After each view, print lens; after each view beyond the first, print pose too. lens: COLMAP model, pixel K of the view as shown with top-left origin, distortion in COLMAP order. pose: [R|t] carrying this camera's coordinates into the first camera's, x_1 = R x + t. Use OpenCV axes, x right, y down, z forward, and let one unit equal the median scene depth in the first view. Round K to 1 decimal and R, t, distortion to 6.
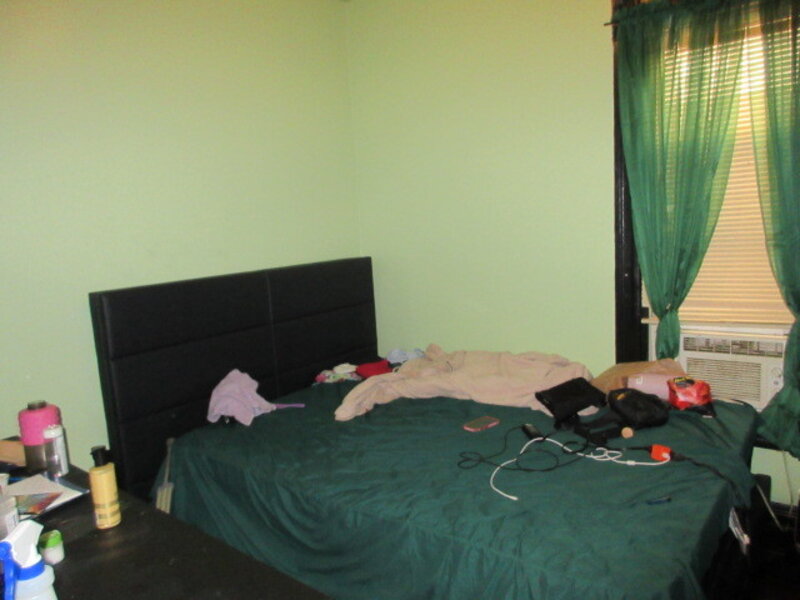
lens RADIAL K [[580.8, 0, 400.0], [0, 580.8, 300.0], [0, 0, 1]] dist [0.009670, -0.007449]
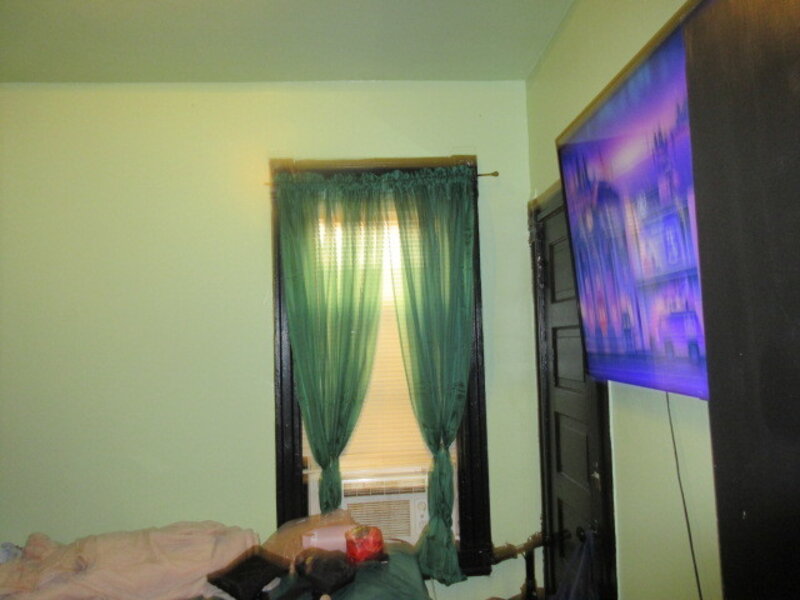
lens RADIAL K [[580.8, 0, 400.0], [0, 580.8, 300.0], [0, 0, 1]] dist [0.009670, -0.007449]
pose [[0.733608, 0.081497, 0.674668, -0.172326], [0.073662, 0.977398, -0.198162, -0.045475], [-0.675569, 0.195070, 0.711024, 0.136755]]
